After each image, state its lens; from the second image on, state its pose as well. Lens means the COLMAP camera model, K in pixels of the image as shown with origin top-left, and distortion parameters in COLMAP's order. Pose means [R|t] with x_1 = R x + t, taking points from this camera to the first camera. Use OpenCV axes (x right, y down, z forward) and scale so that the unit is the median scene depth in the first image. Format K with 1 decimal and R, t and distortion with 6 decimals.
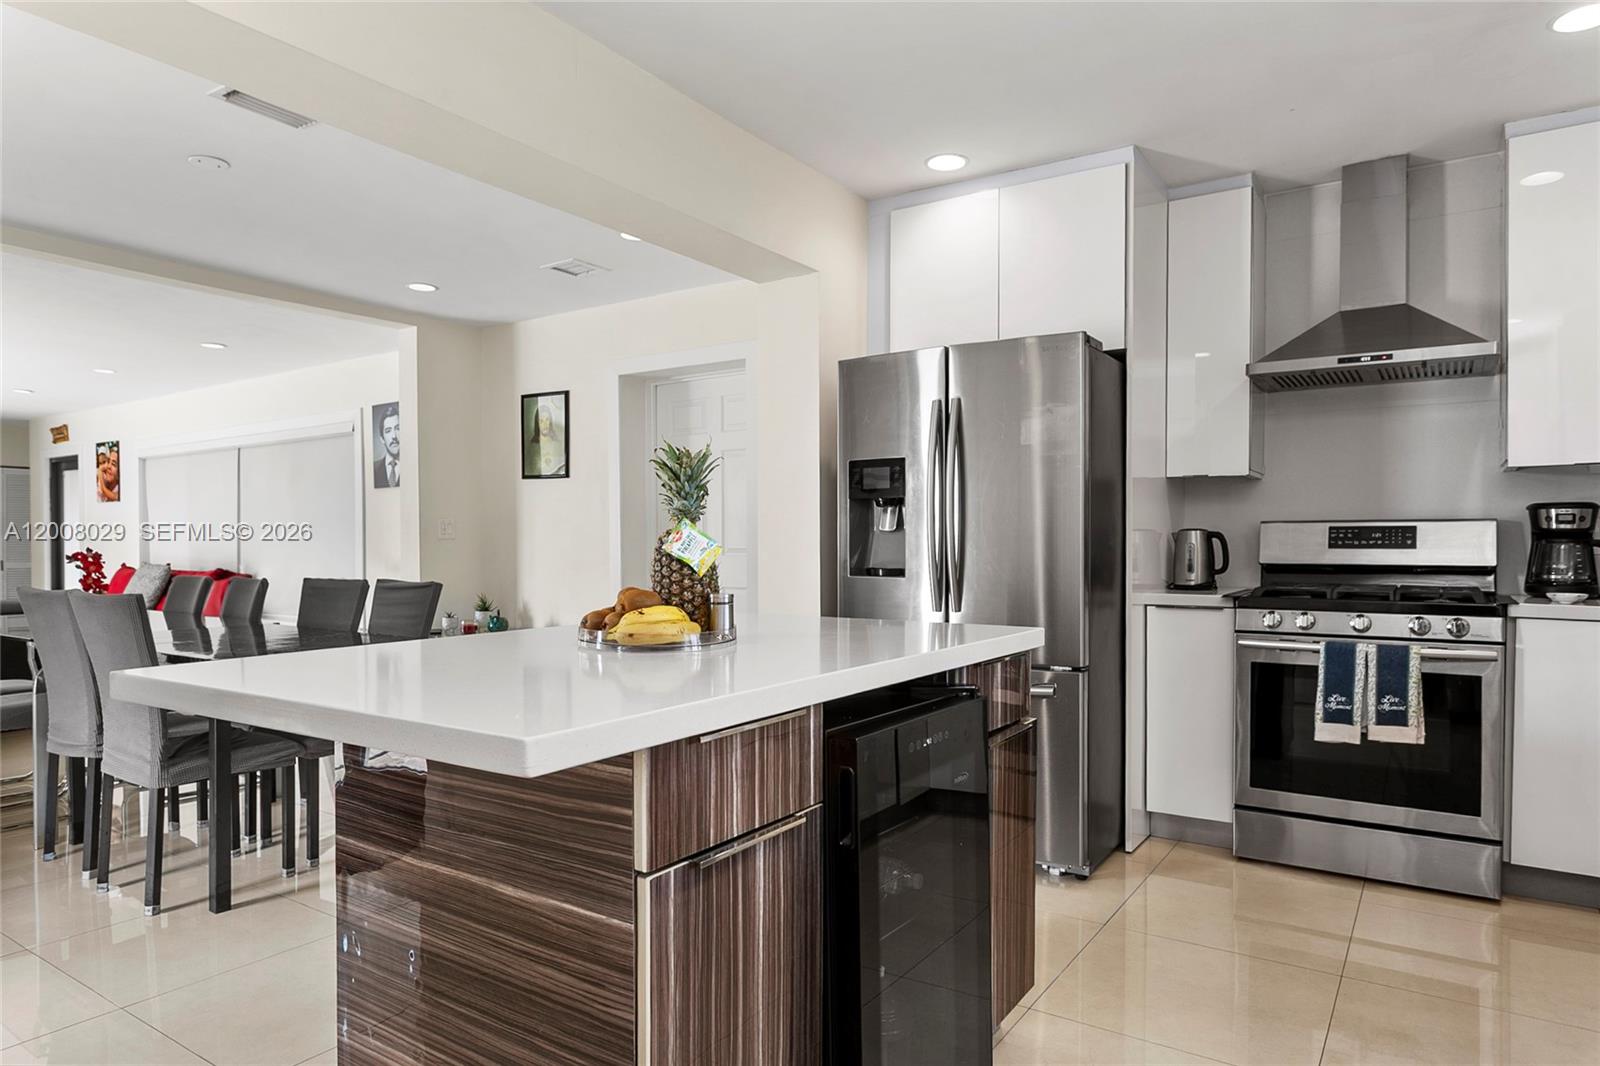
lens RADIAL K [[970.8, 0, 798.0], [0, 970.8, 543.7], [0, 0, 1]] dist [-0.002580, -0.006066]
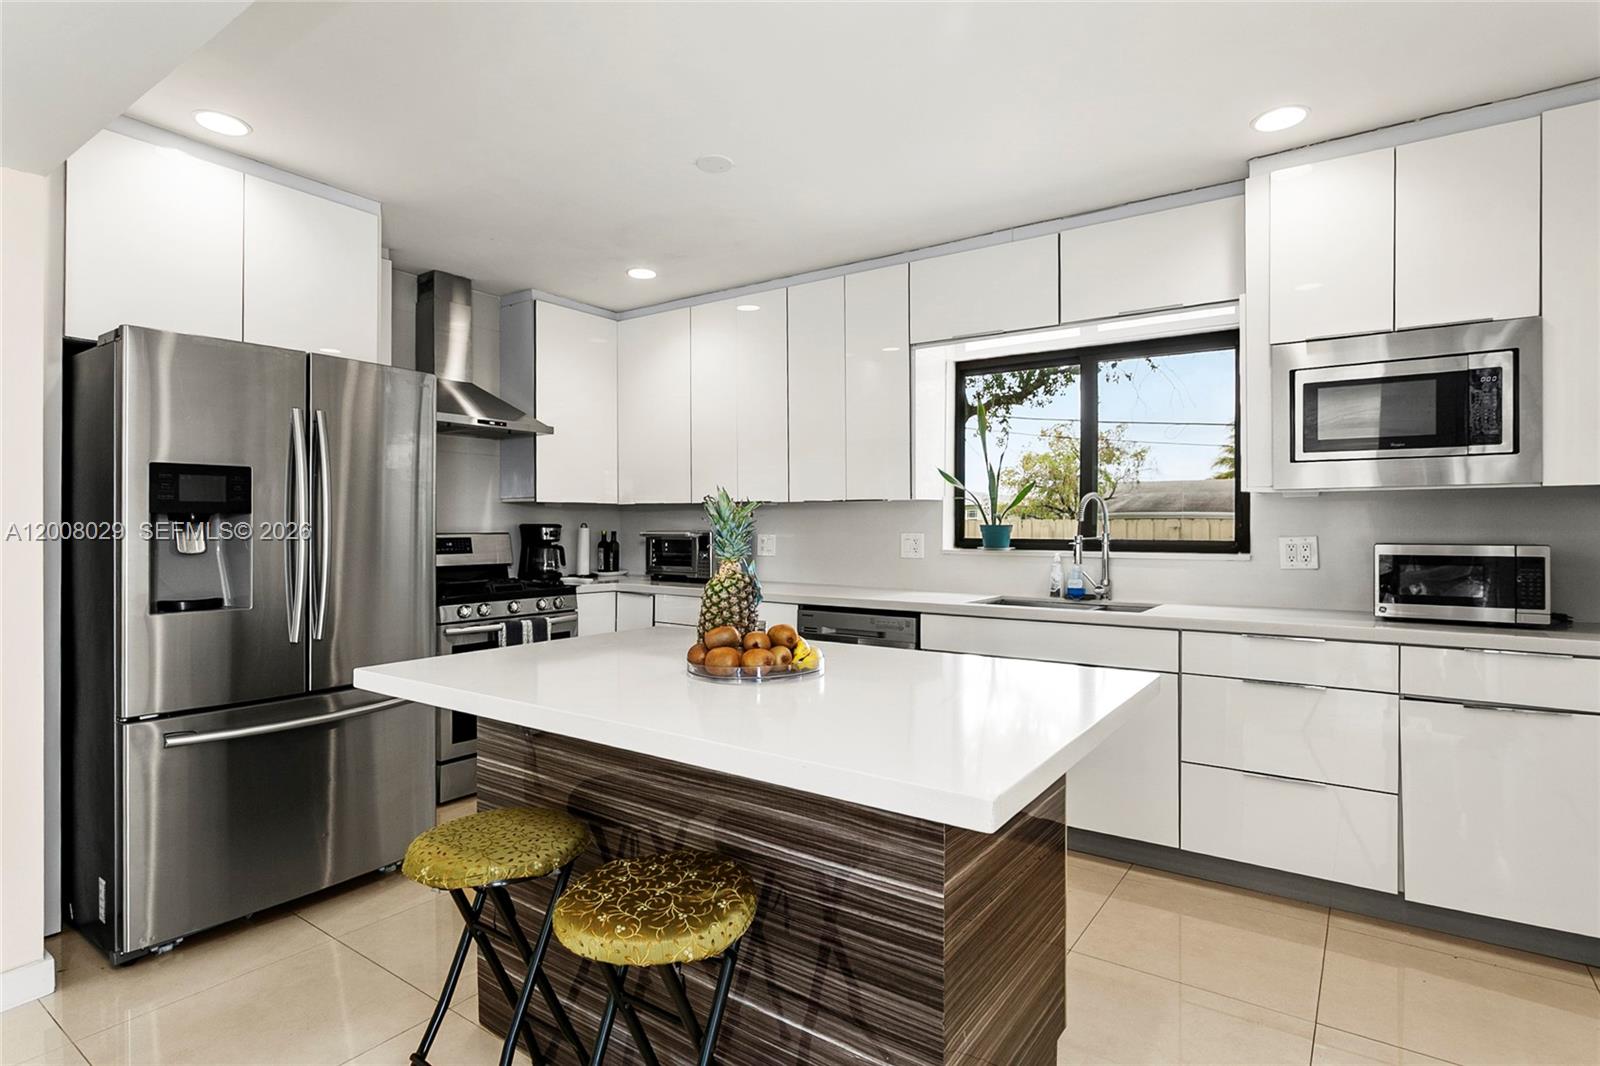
lens RADIAL K [[831.8, 0, 792.7], [0, 831.8, 519.4], [0, 0, 1]] dist [-0.007523, 0.000784]
pose [[0.022195, 0.006285, 0.999734, -0.294409], [0.002257, 0.999977, -0.006337, -0.018224], [-0.999751, 0.002397, 0.022180, 0.245785]]
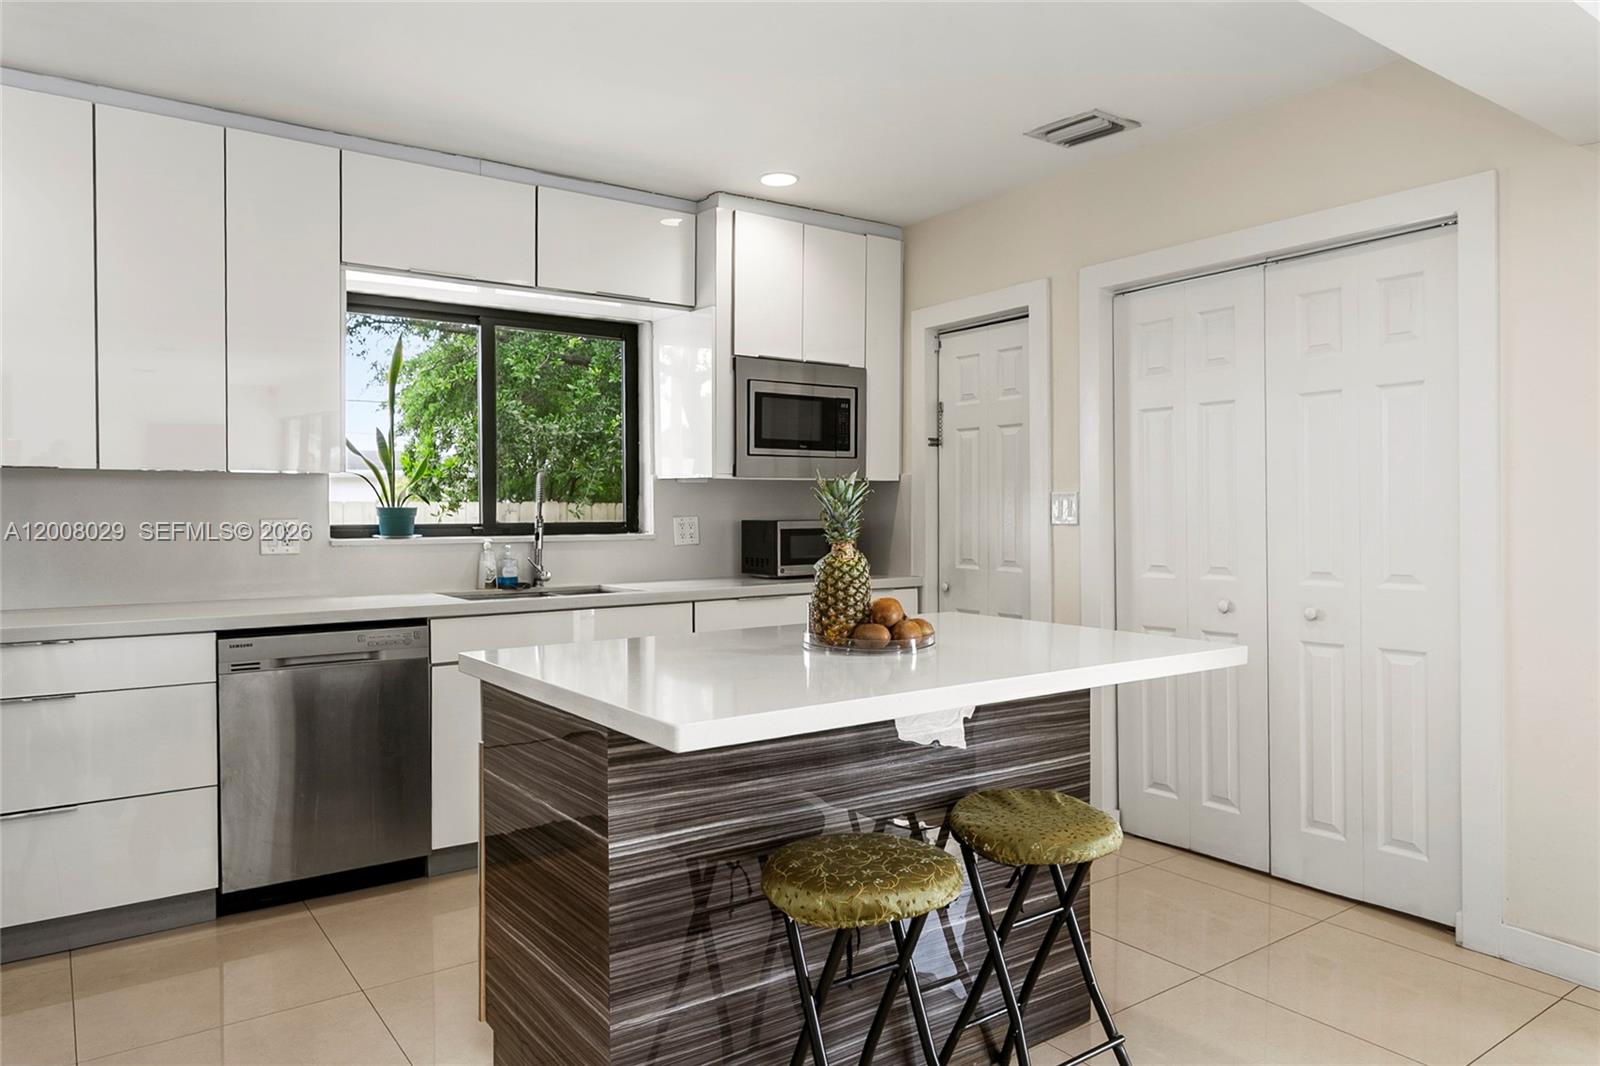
lens RADIAL K [[1057.3, 0, 801.0], [0, 1057.3, 530.5], [0, 0, 1]] dist [-0.000811, 0.001223]
pose [[-0.941130, -0.004160, 0.338018, -0.133184], [0.003843, 0.999728, 0.023003, -0.017589], [-0.338022, 0.022948, -0.940858, 0.582246]]
